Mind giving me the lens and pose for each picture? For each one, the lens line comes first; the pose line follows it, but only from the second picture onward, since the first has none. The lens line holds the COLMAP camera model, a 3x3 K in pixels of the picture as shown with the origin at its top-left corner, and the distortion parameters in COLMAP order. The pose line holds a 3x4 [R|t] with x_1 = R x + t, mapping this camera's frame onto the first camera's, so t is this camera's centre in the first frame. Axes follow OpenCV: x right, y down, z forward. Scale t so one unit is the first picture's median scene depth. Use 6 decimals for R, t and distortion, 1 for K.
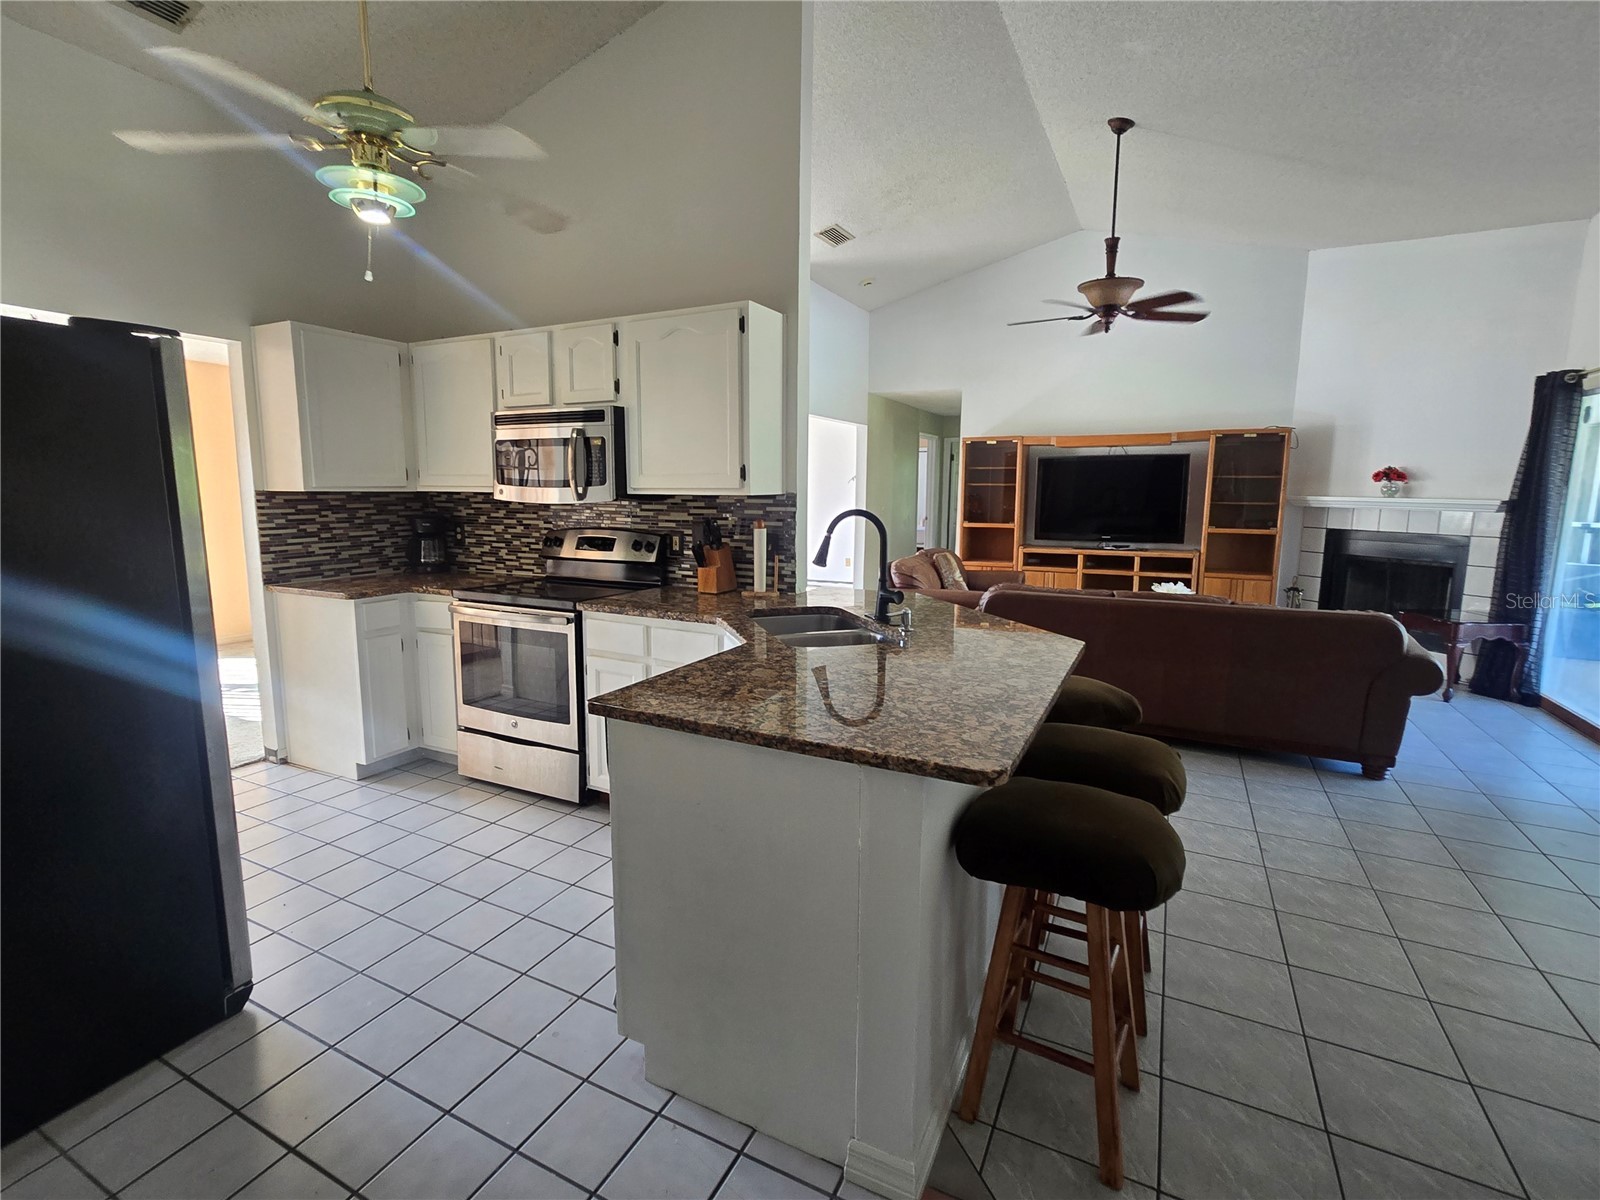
lens RADIAL K [[748.1, 0, 783.0], [0, 748.1, 589.7], [0, 0, 1]] dist [-0.003011, 0.004648]
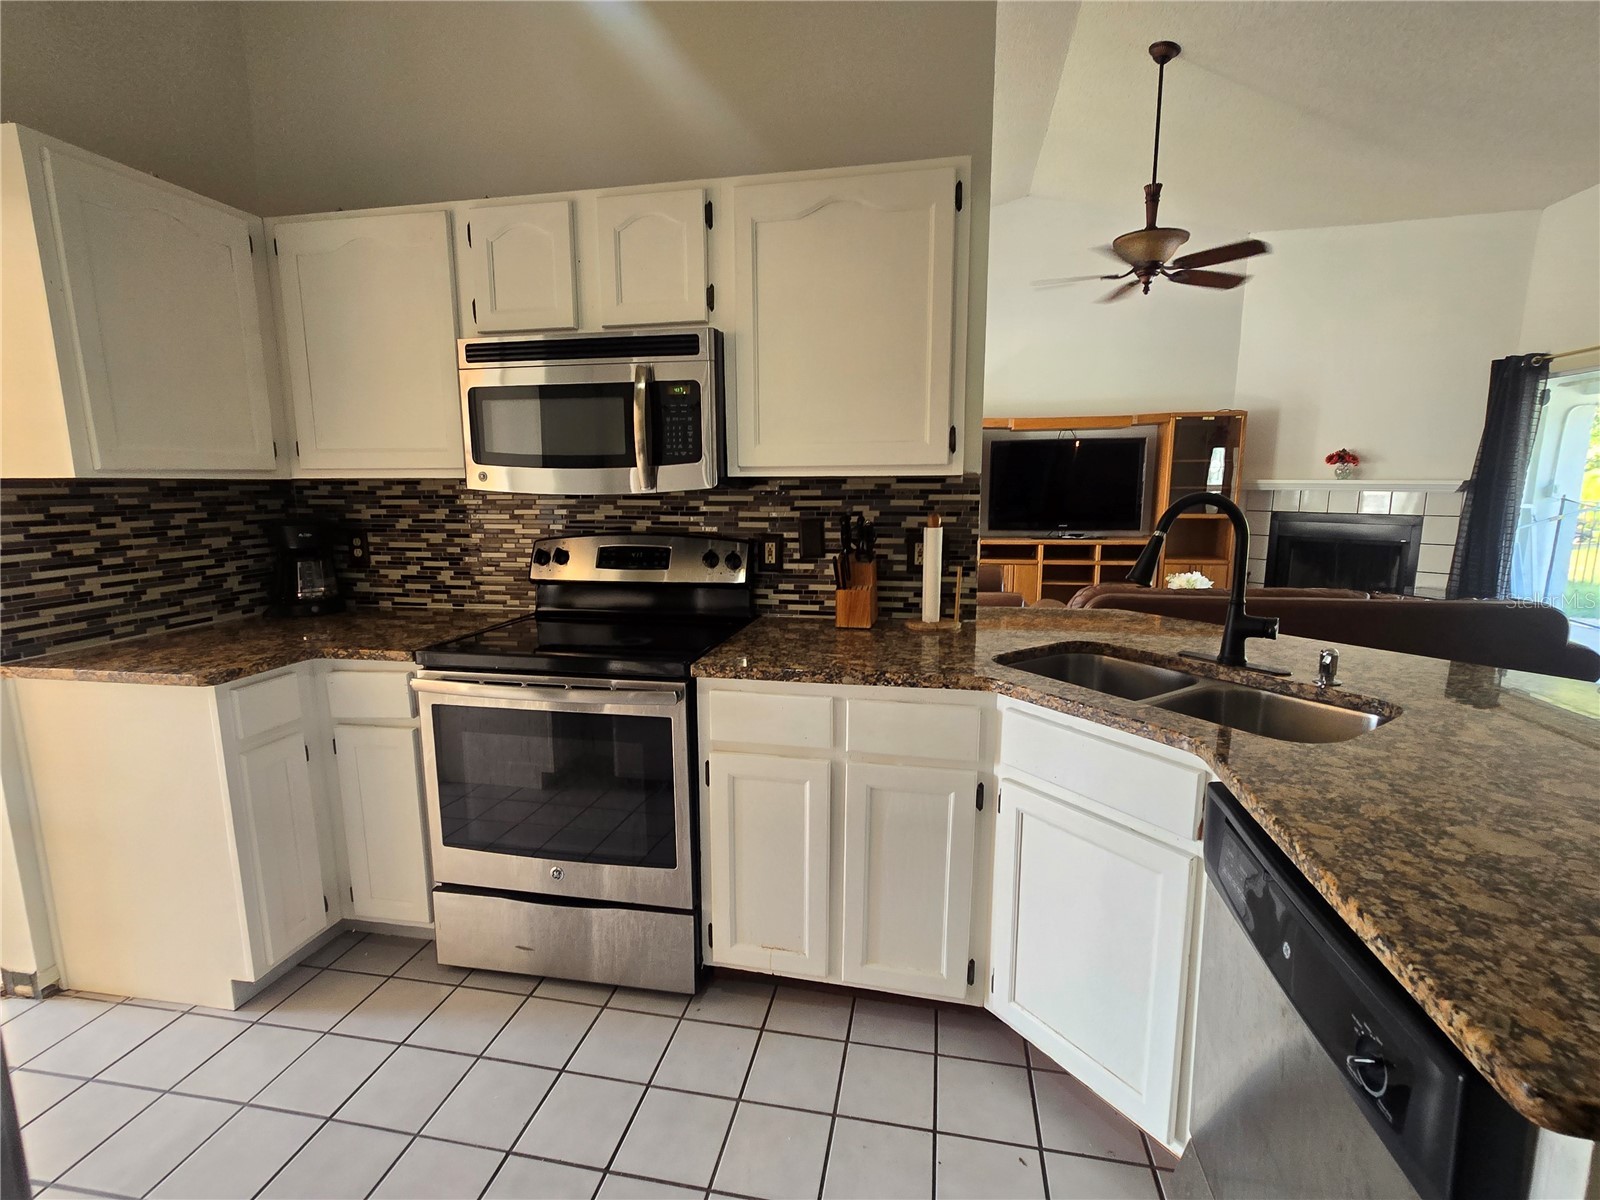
lens RADIAL K [[729.9, 0, 798.2], [0, 729.9, 600.8], [0, 0, 1]] dist [0.001237, 0.000904]
pose [[0.959879, -0.055012, 0.274964, -0.283259], [0.048051, 0.998332, 0.031995, -0.037175], [-0.276266, -0.017499, 0.960922, 0.353101]]
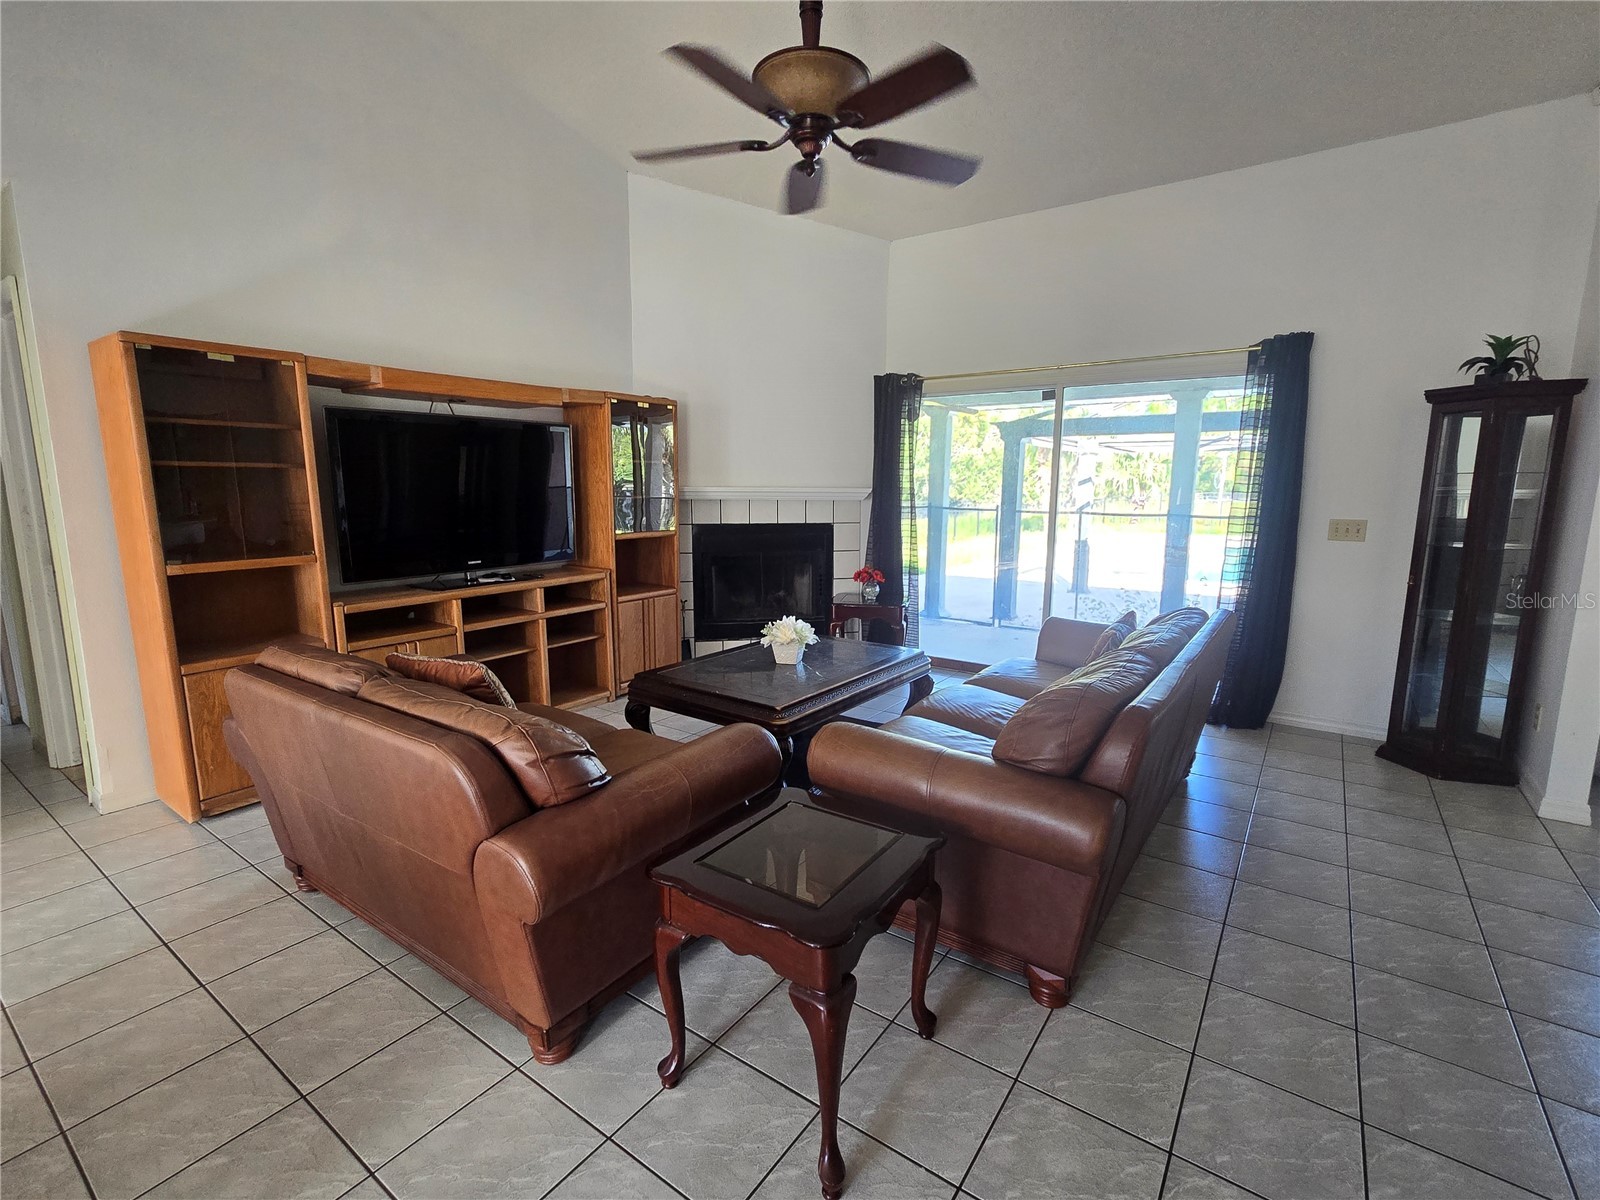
lens RADIAL K [[726.3, 0, 802.9], [0, 726.3, 598.1], [0, 0, 1]] dist [-0.007293, 0.000759]
pose [[0.134627, -0.157240, 0.978341, -0.141563], [0.133357, 0.981222, 0.139352, -0.158528], [-0.981882, 0.111707, 0.153069, 1.227106]]
